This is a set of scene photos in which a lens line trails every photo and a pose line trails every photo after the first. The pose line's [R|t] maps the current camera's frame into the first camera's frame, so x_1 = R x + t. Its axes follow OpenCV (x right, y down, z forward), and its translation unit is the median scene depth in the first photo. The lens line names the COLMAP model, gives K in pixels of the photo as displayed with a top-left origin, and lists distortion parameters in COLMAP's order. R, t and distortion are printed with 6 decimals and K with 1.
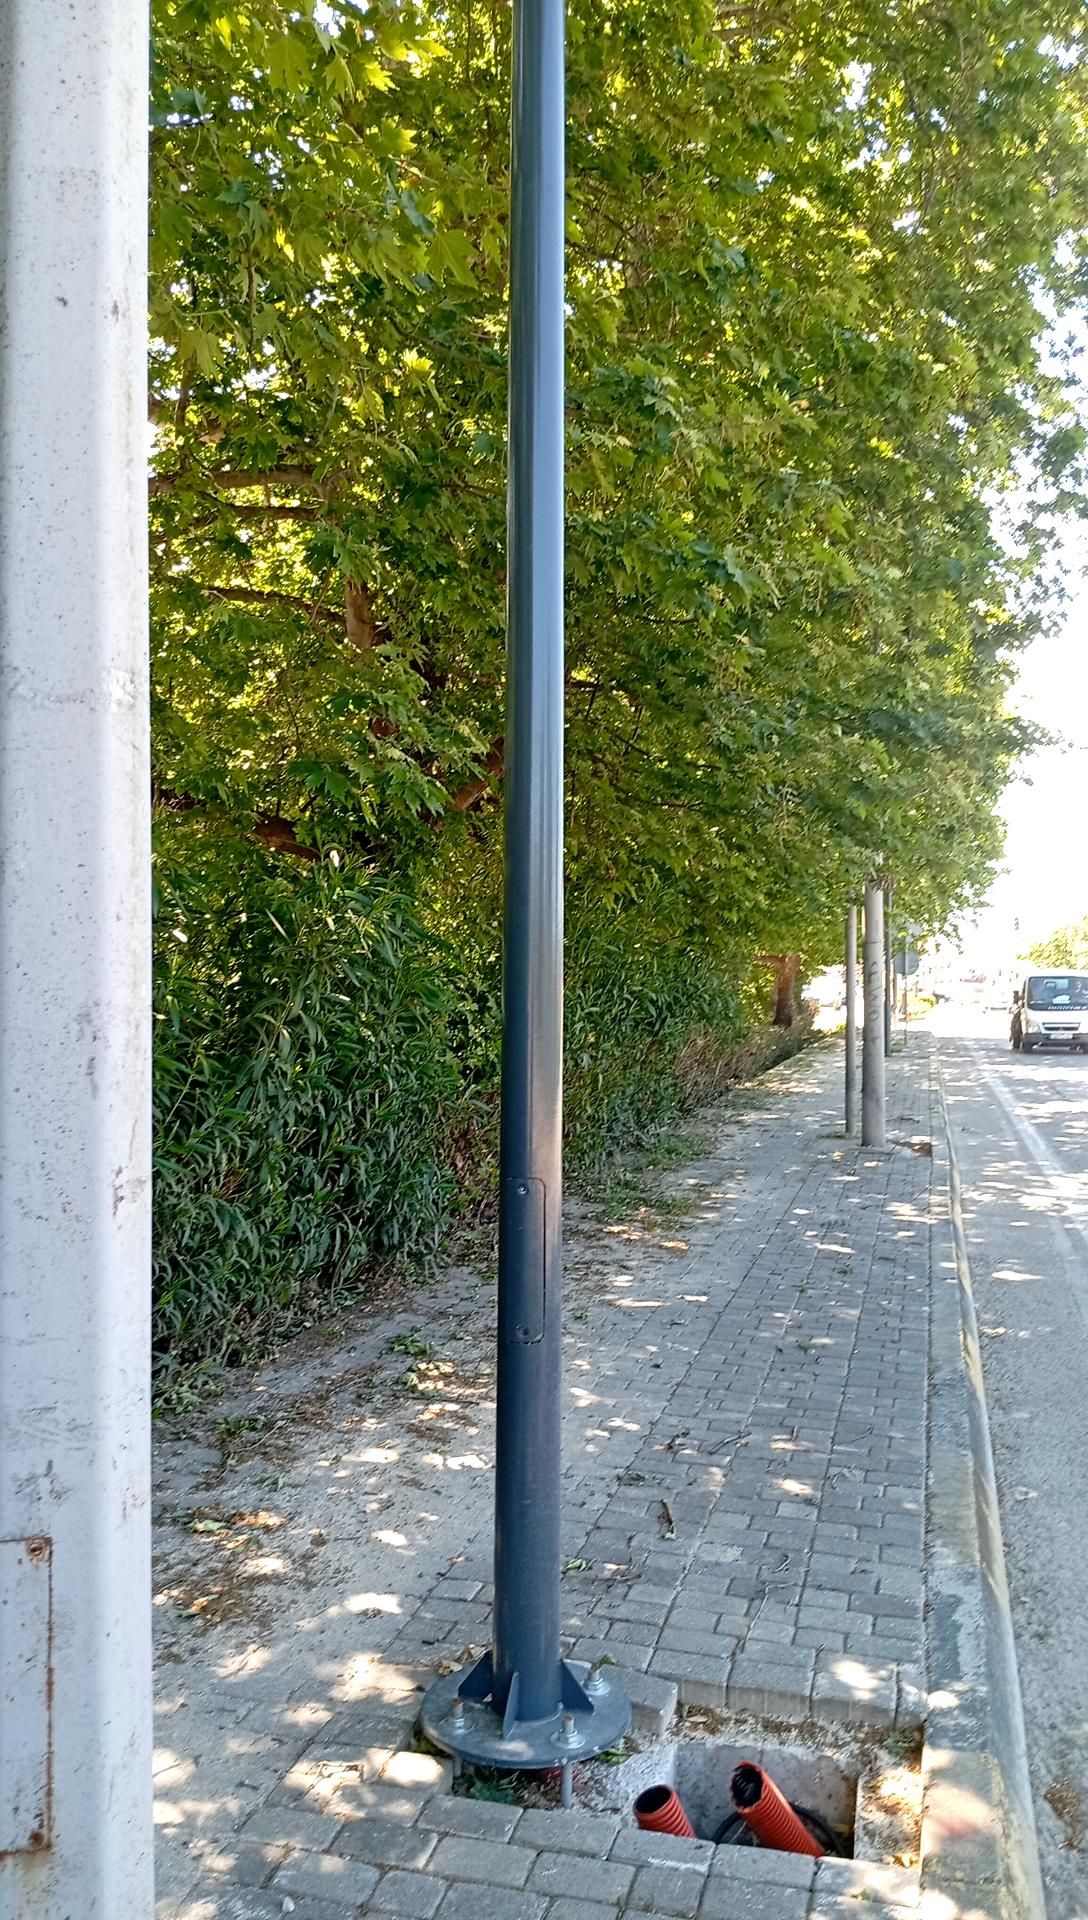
lens RADIAL K [[1527.3, 0, 567.4], [0, 1527.3, 966.0], [0, 0, 1]] dist [0.003927, -0.056204]
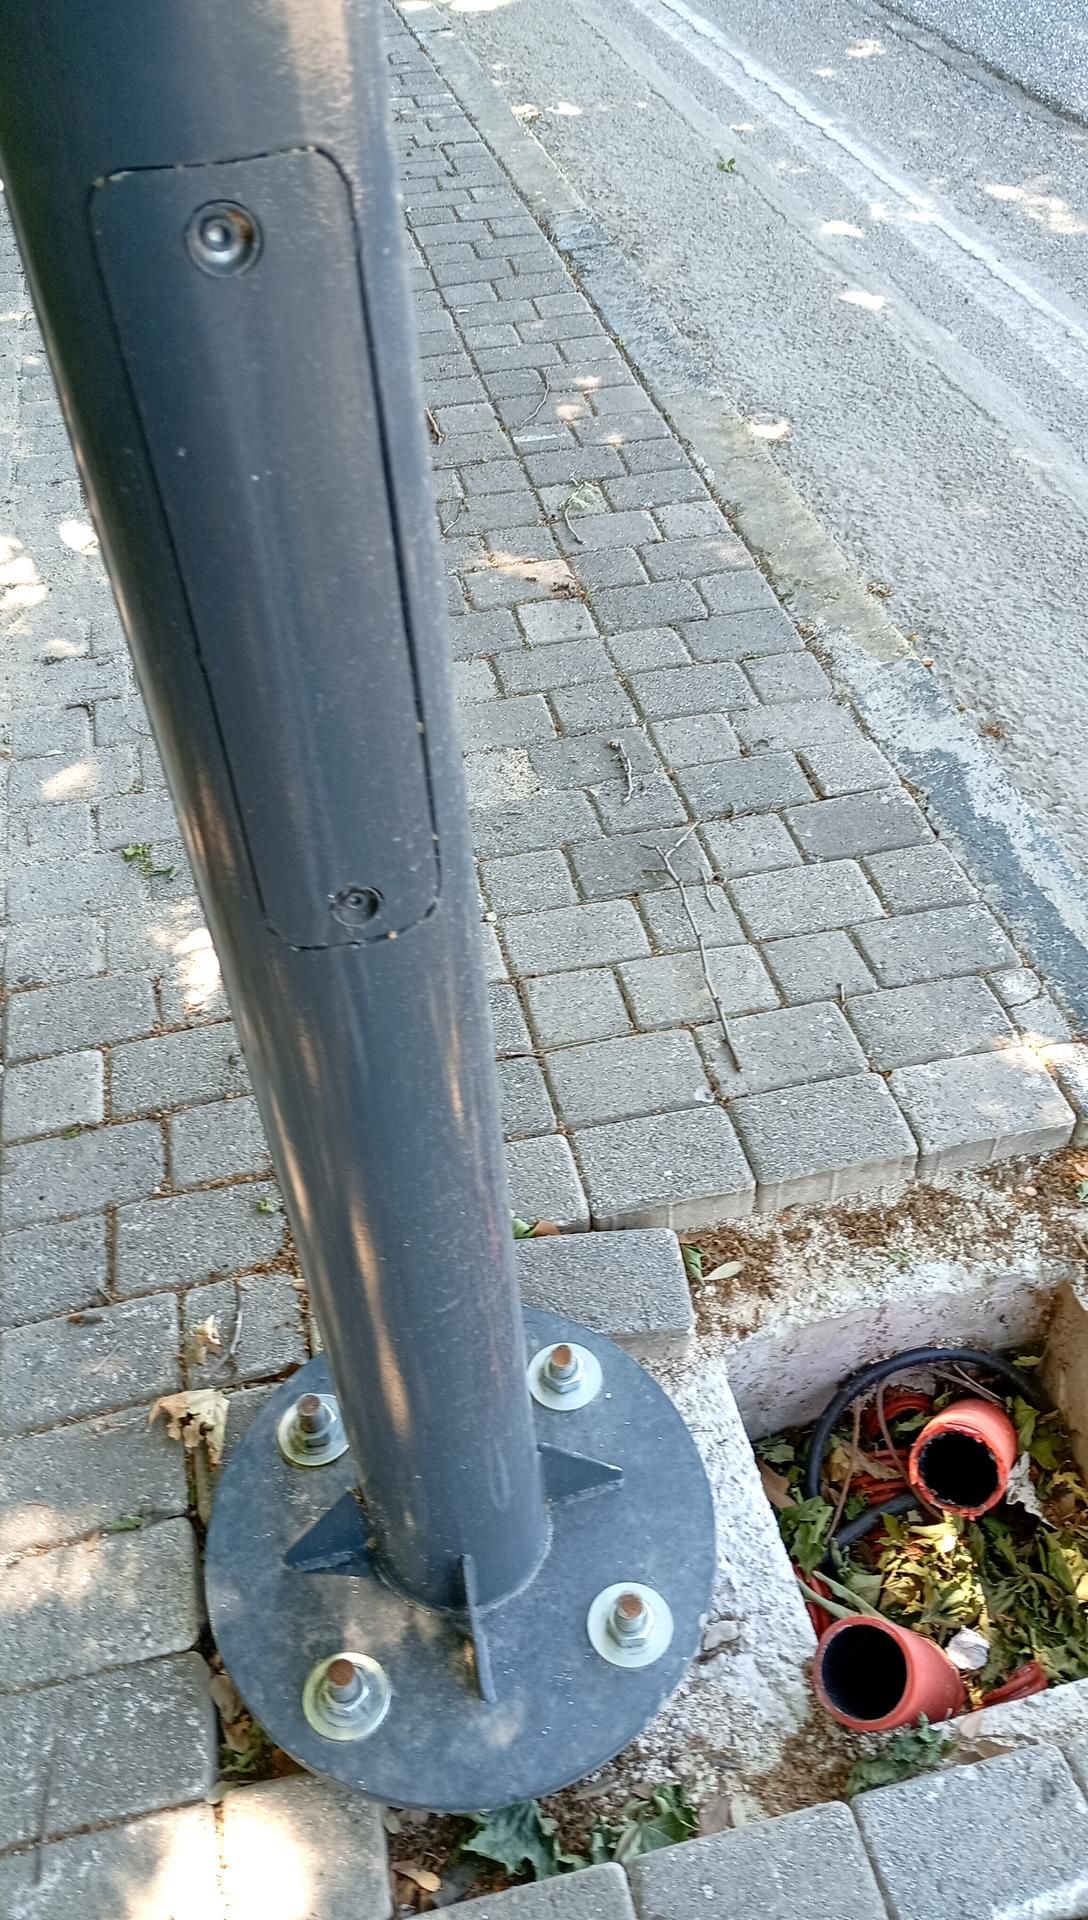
lens RADIAL K [[1527.3, 0, 567.4], [0, 1527.3, 966.0], [0, 0, 1]] dist [0.003927, -0.056204]
pose [[0.884416, -0.357200, 0.300360, -0.044517], [0.042928, 0.703118, 0.709776, 0.051778], [-0.464721, -0.614844, 0.637183, 0.497748]]
